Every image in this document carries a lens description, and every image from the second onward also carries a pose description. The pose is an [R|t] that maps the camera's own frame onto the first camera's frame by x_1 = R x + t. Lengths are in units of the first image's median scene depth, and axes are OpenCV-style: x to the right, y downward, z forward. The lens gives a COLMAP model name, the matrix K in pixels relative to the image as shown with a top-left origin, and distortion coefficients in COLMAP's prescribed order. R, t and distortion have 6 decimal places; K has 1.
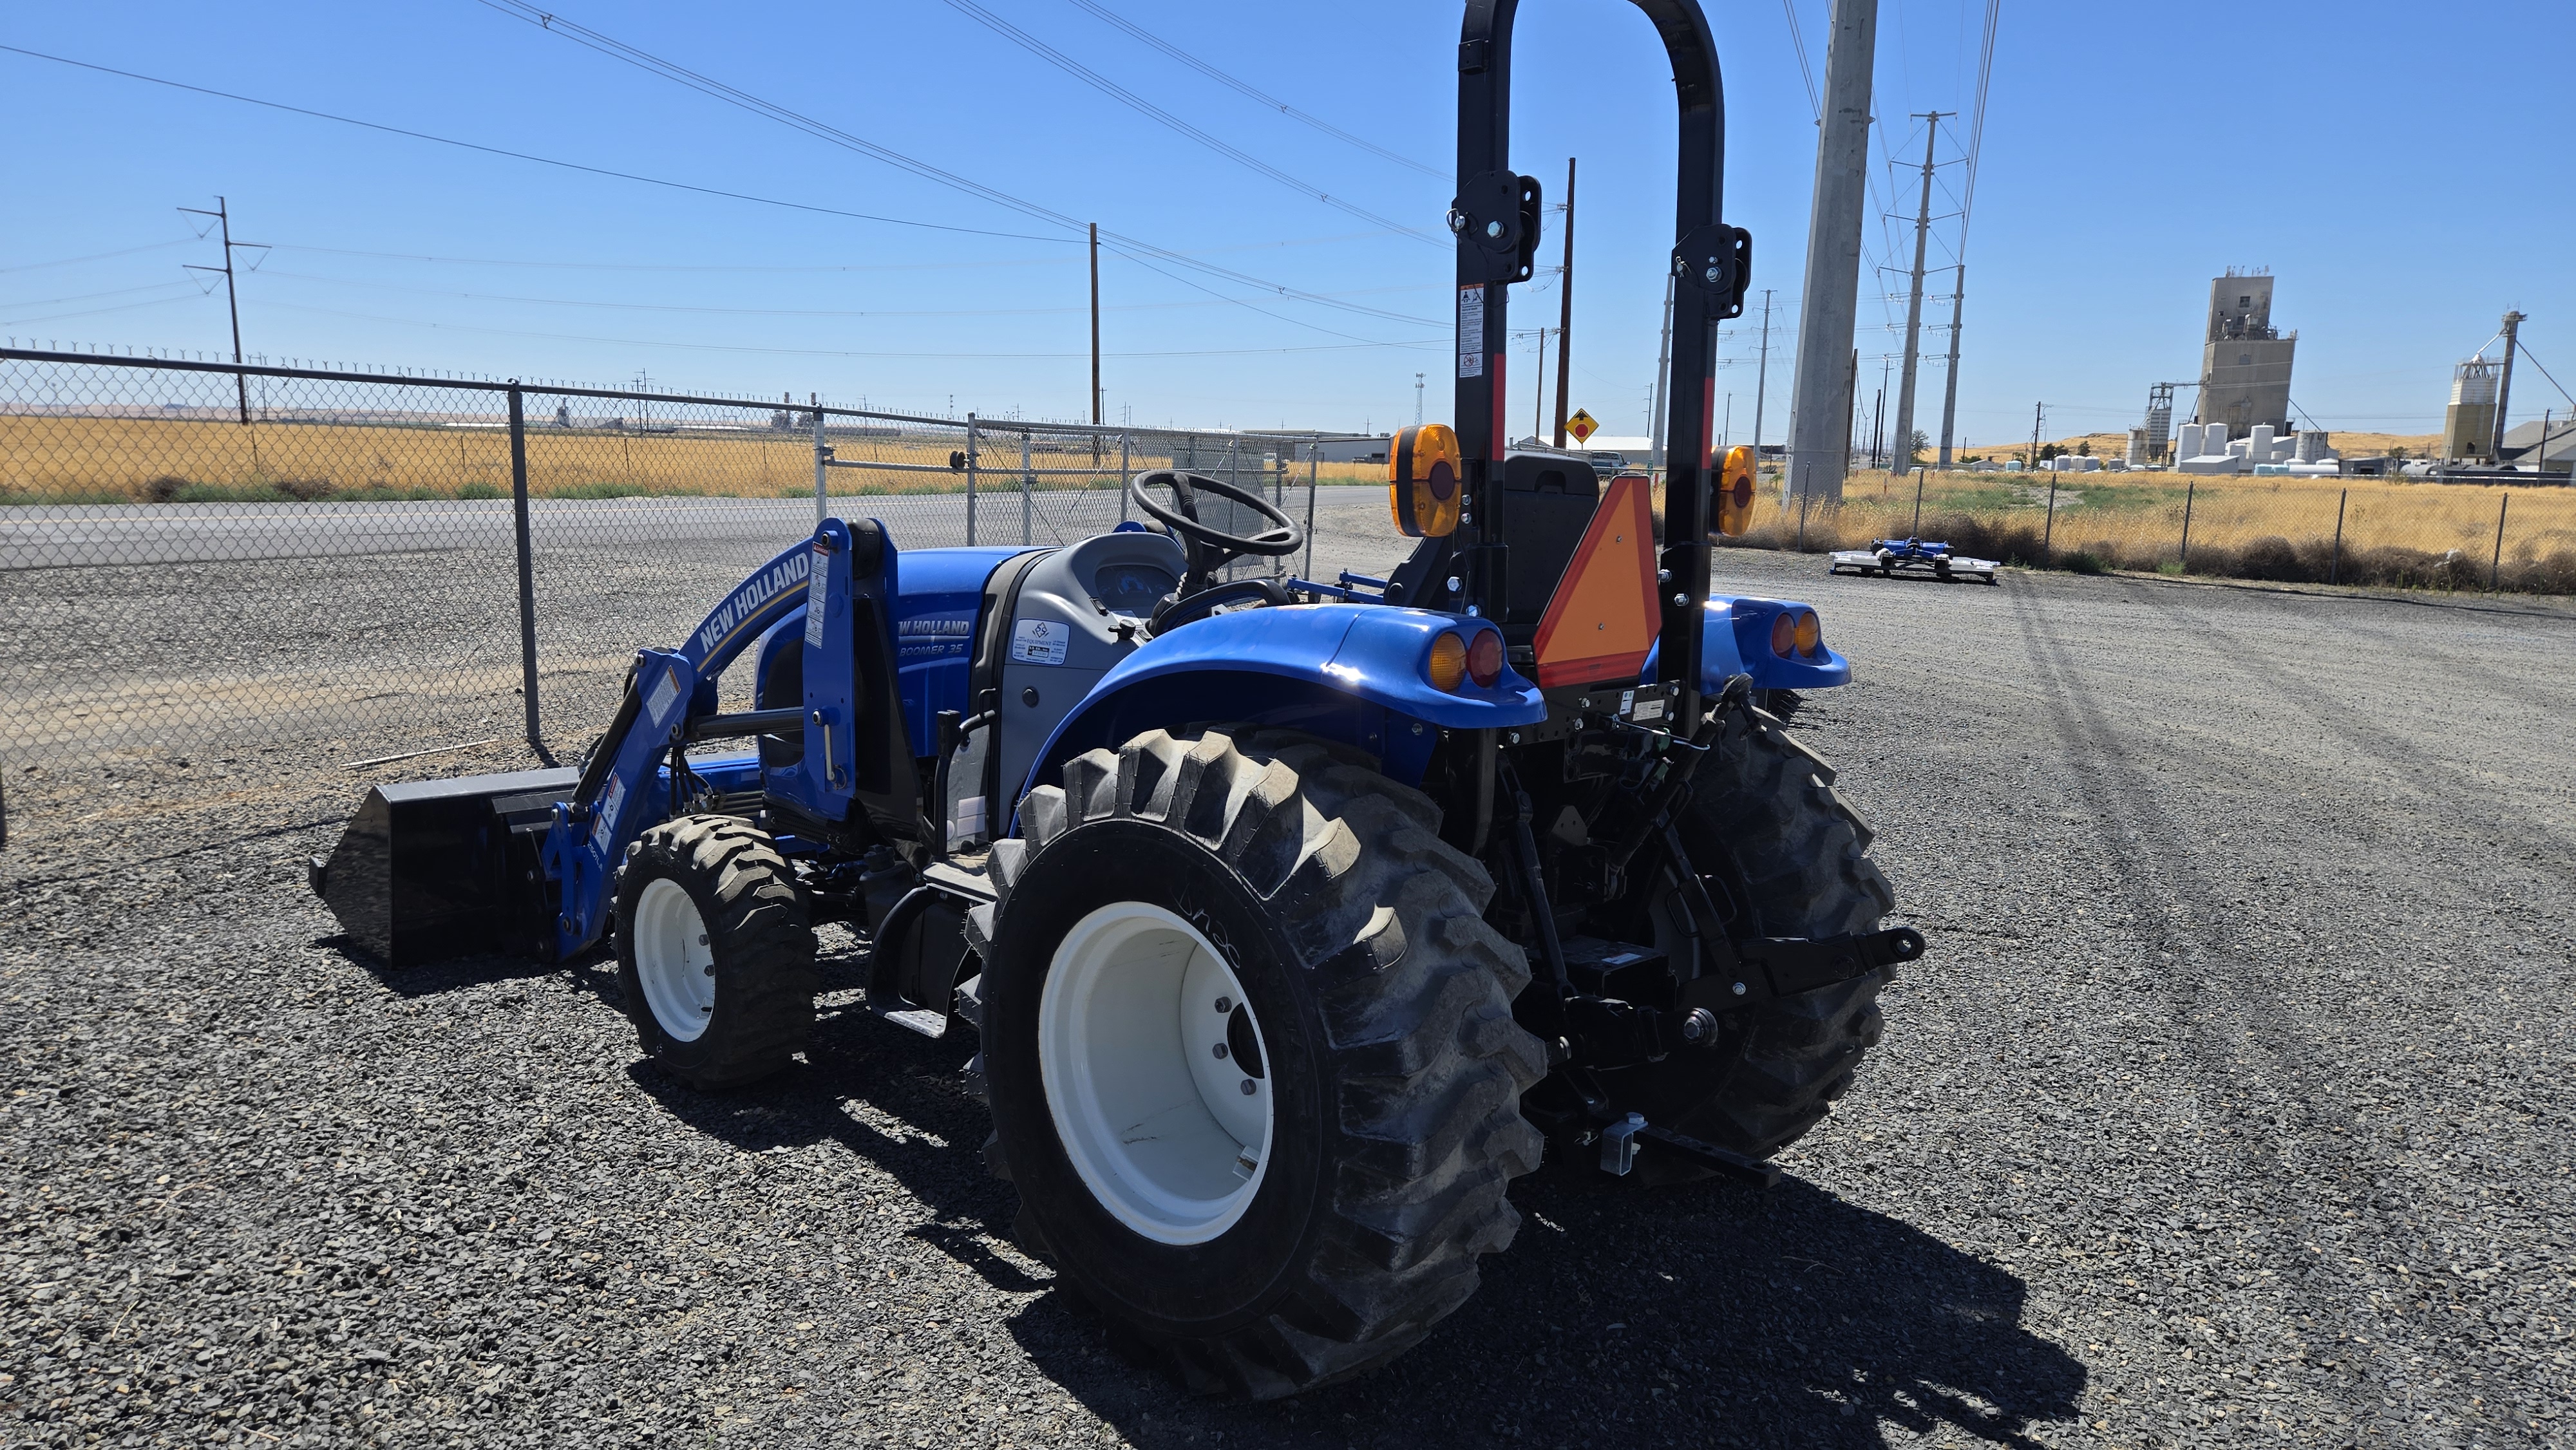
lens RADIAL K [[1660.7, 0, 1288.0], [0, 1660.7, 725.0], [0, 0, 1]] dist [-0.009858, -0.003961]
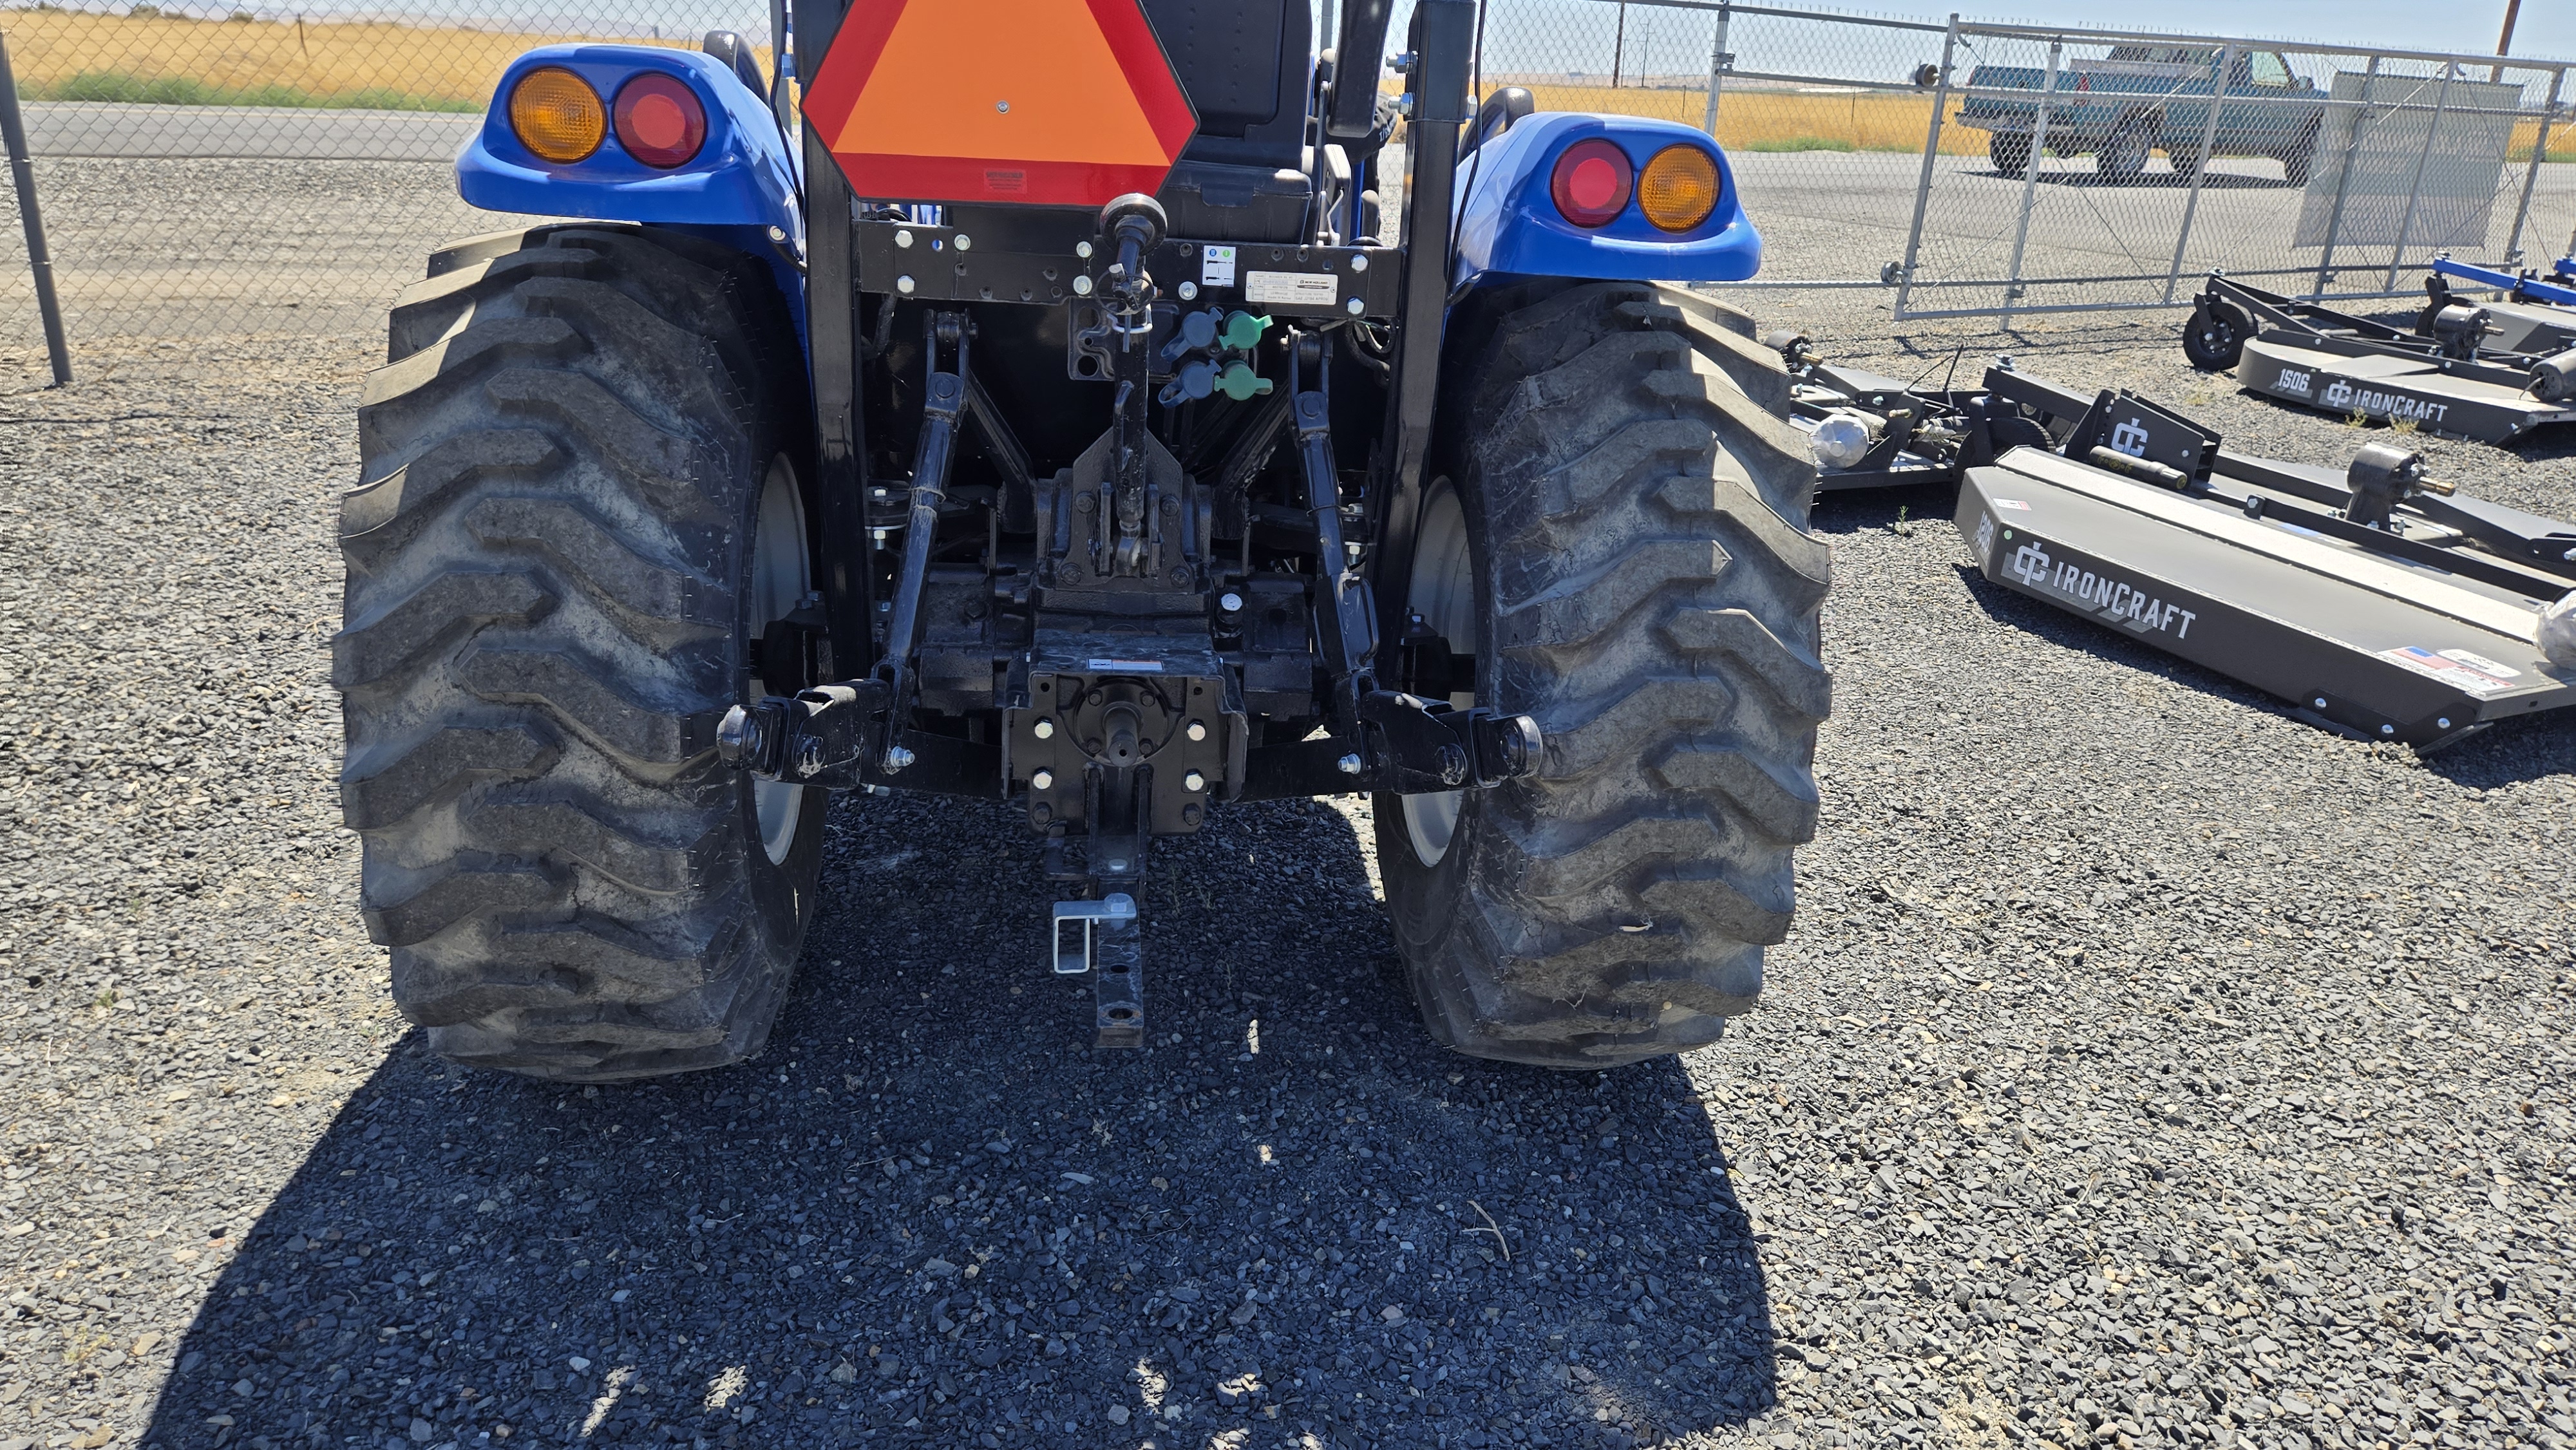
lens RADIAL K [[1660.7, 0, 1288.0], [0, 1660.7, 725.0], [0, 0, 1]] dist [-0.009858, -0.003961]
pose [[0.752286, 0.227183, -0.618428, 0.586647], [-0.104633, 0.967952, 0.228302, 0.006750], [0.650475, -0.107040, 0.751948, 0.485413]]
